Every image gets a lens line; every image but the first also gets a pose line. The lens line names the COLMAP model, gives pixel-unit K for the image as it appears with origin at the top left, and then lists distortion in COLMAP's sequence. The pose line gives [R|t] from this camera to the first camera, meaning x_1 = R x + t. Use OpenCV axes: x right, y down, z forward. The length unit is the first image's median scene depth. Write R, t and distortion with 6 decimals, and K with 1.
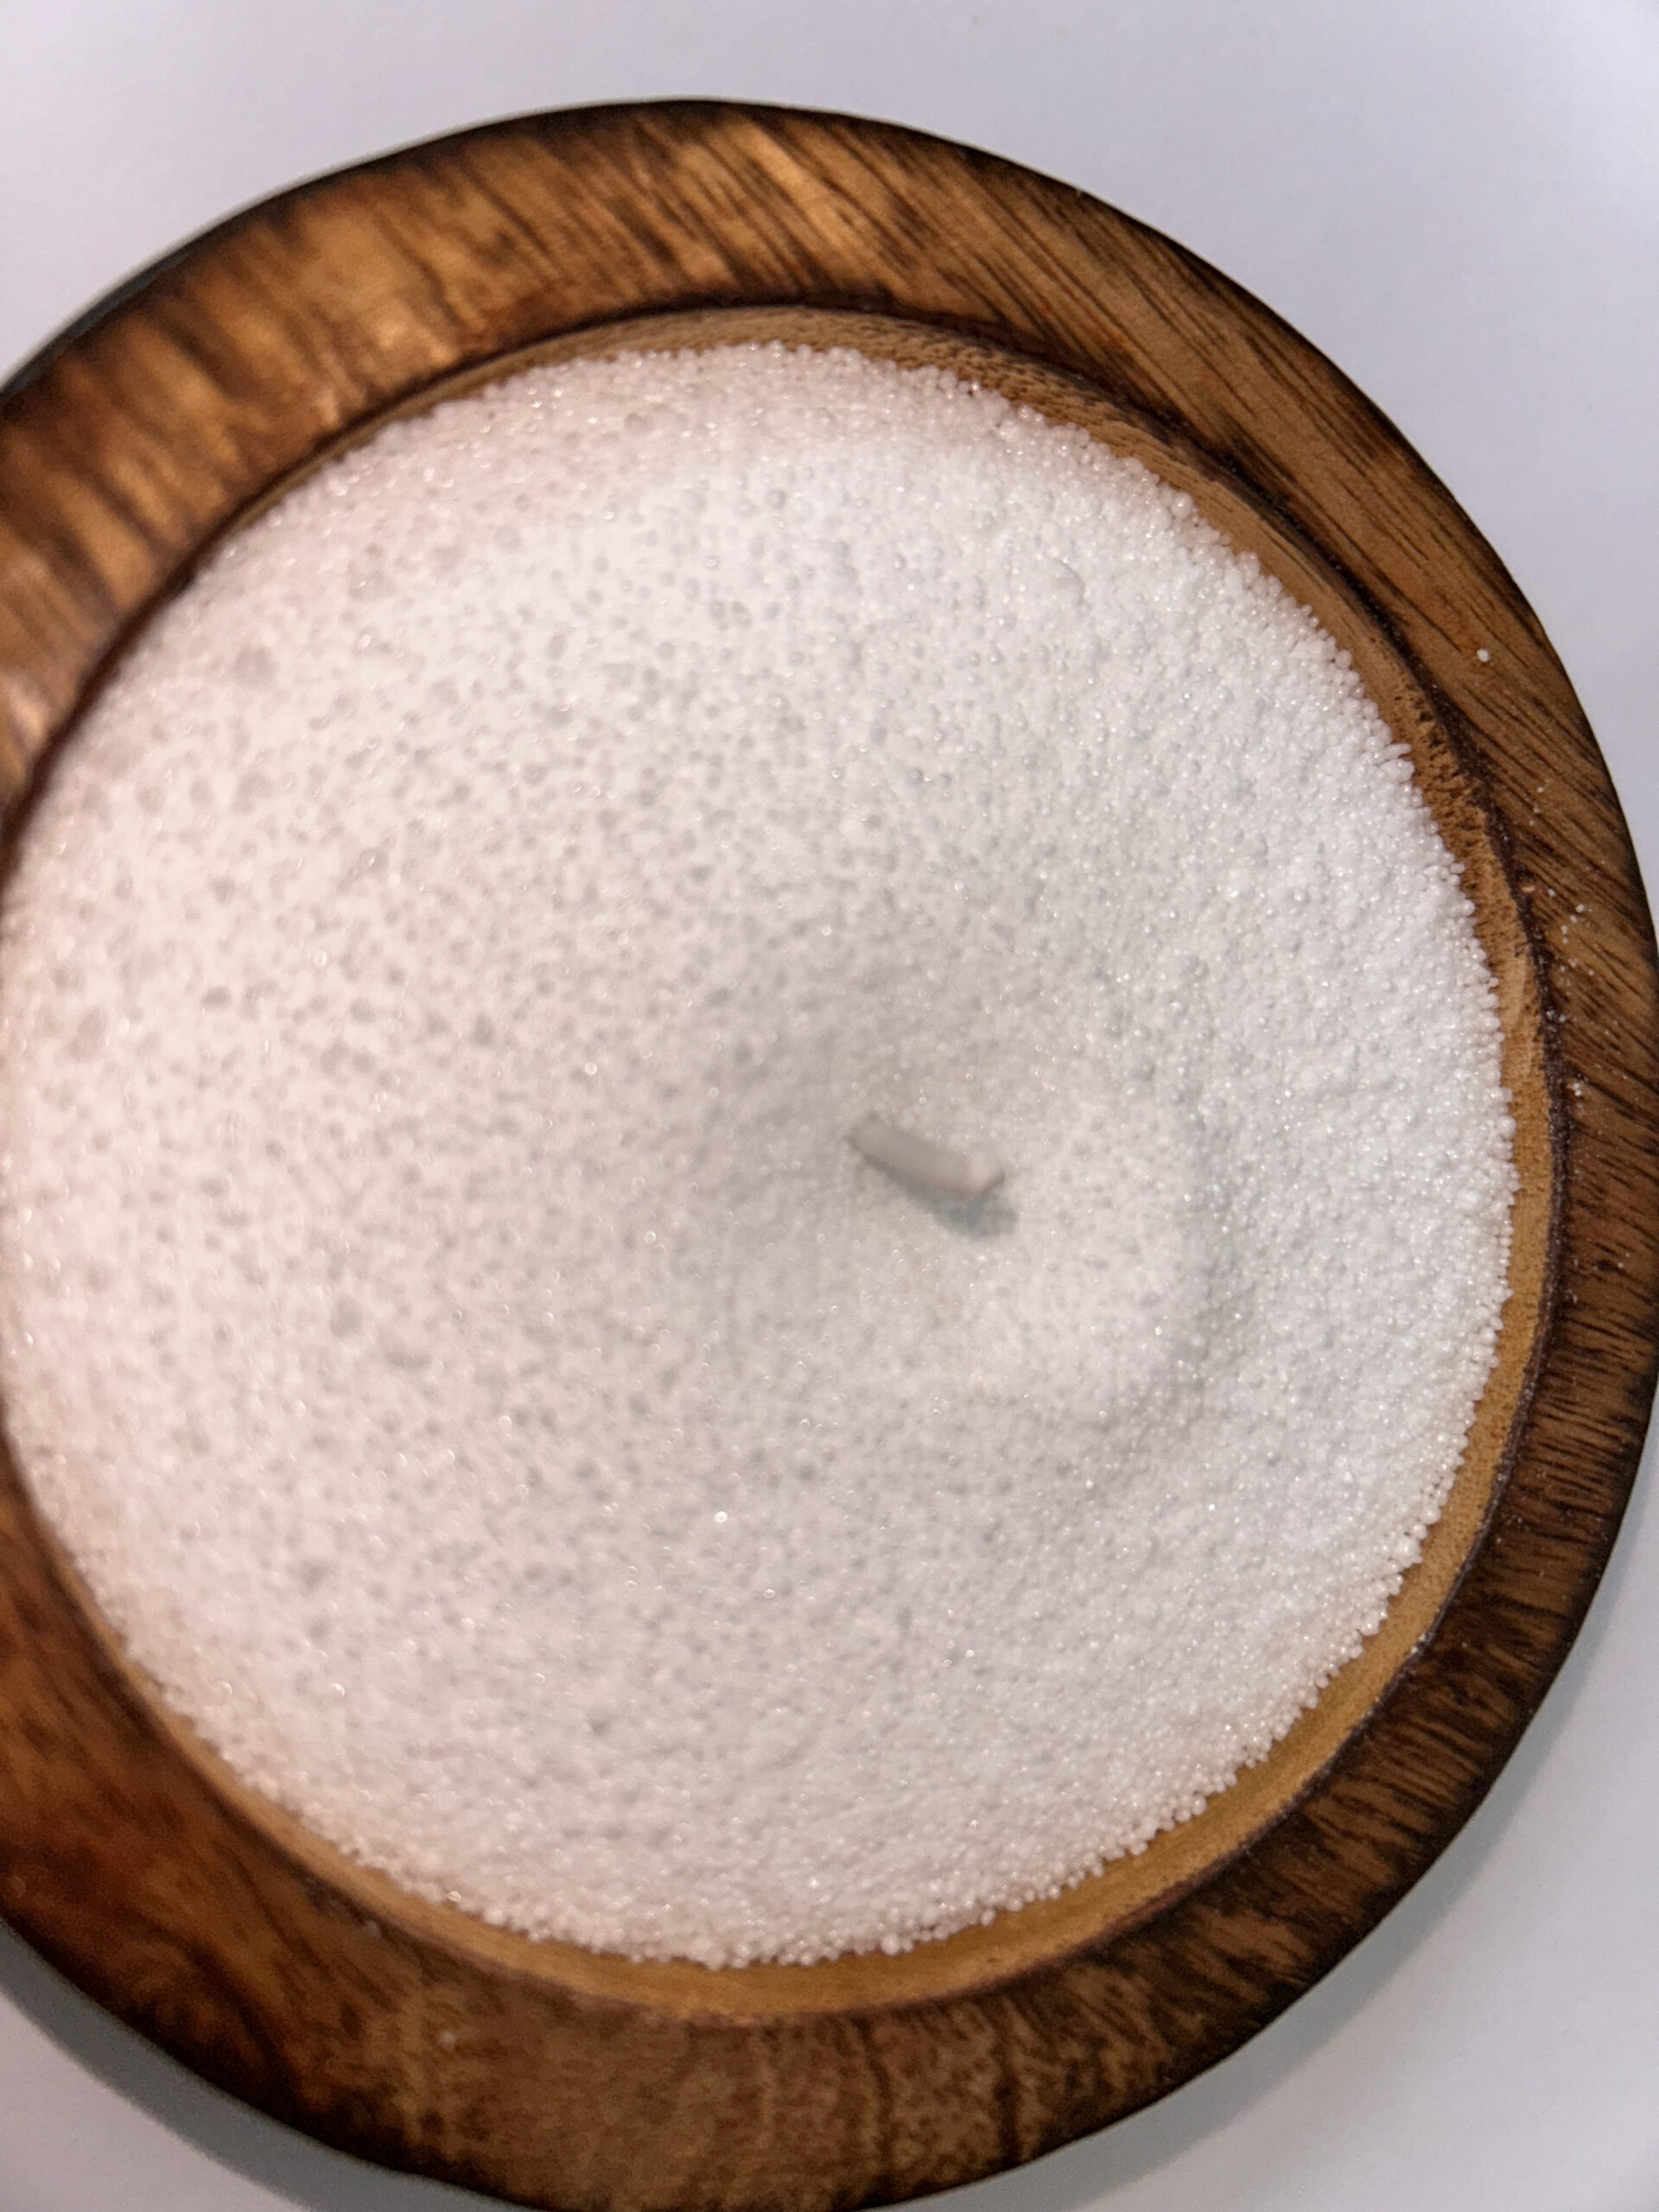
lens RADIAL K [[1827.6, 0, 830.0], [0, 1827.6, 1102.7], [0, 0, 1]] dist [0.006085, -0.004210]
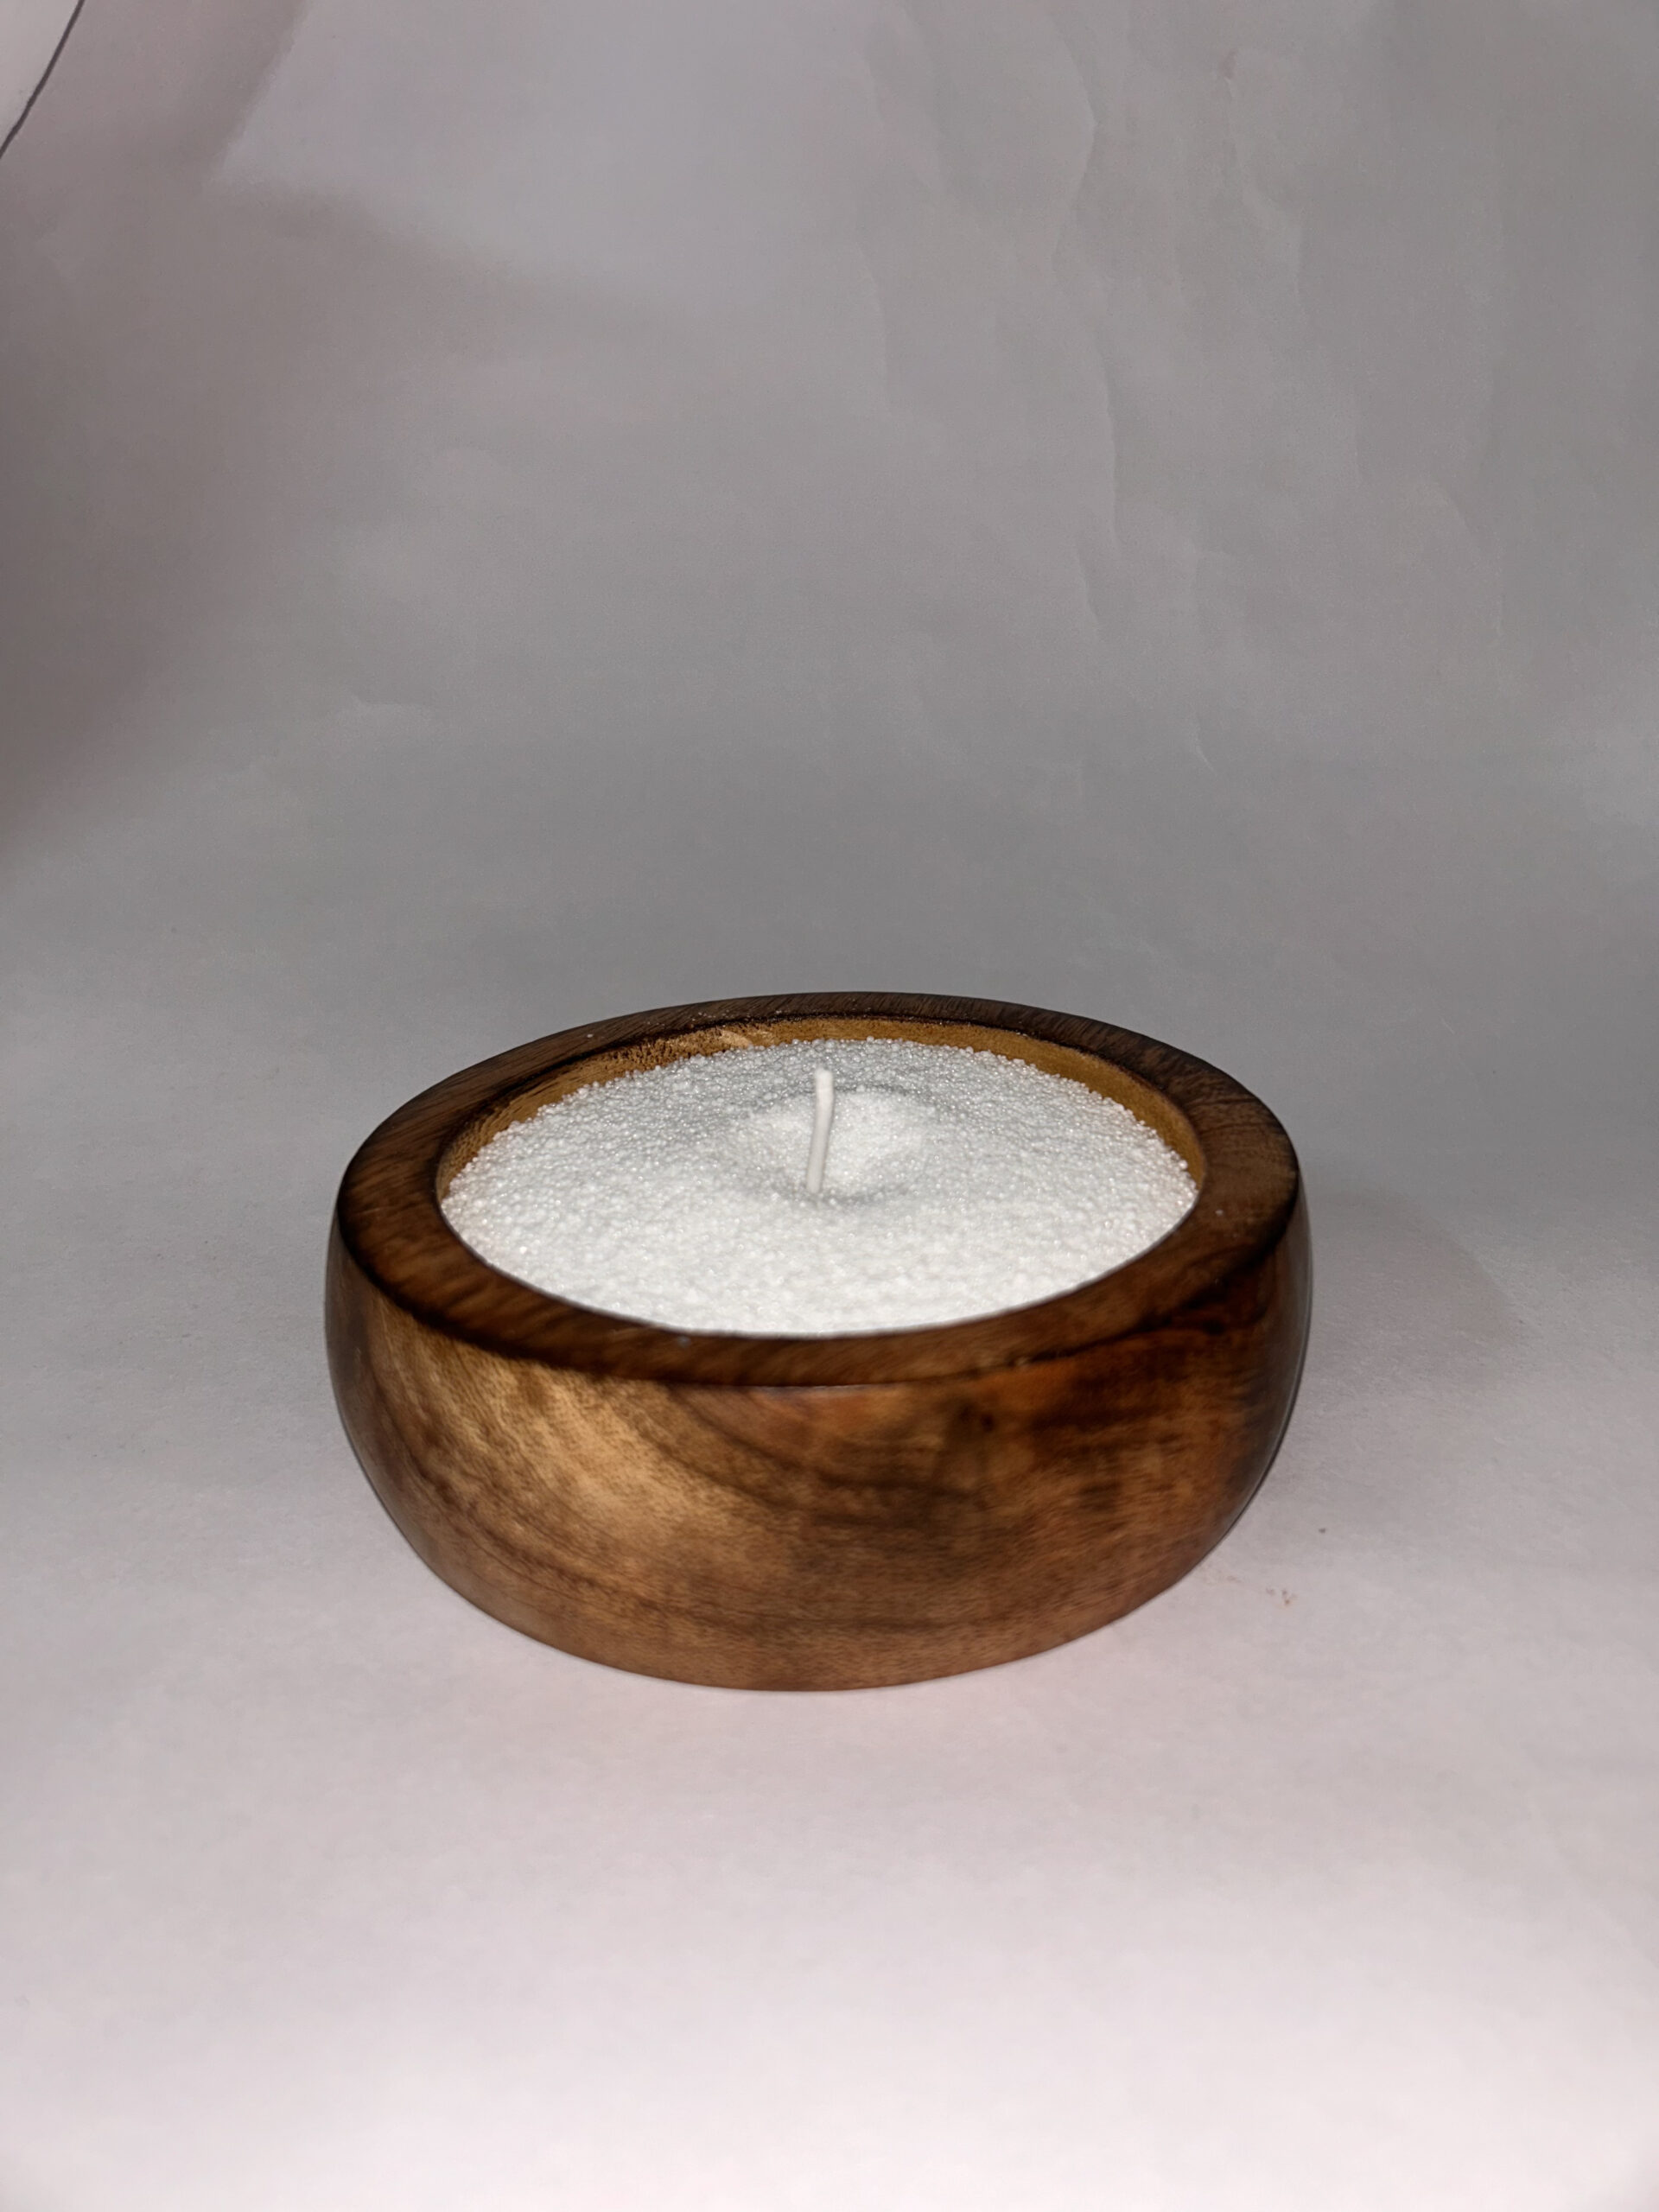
lens RADIAL K [[1827.6, 0, 830.9], [0, 1827.6, 1106.7], [0, 0, 1]] dist [0.006085, -0.004210]
pose [[-0.044628, -0.668350, 0.742507, -1.426703], [0.998901, -0.040502, 0.023582, -0.000356], [0.014313, 0.742743, 0.669423, -0.469979]]
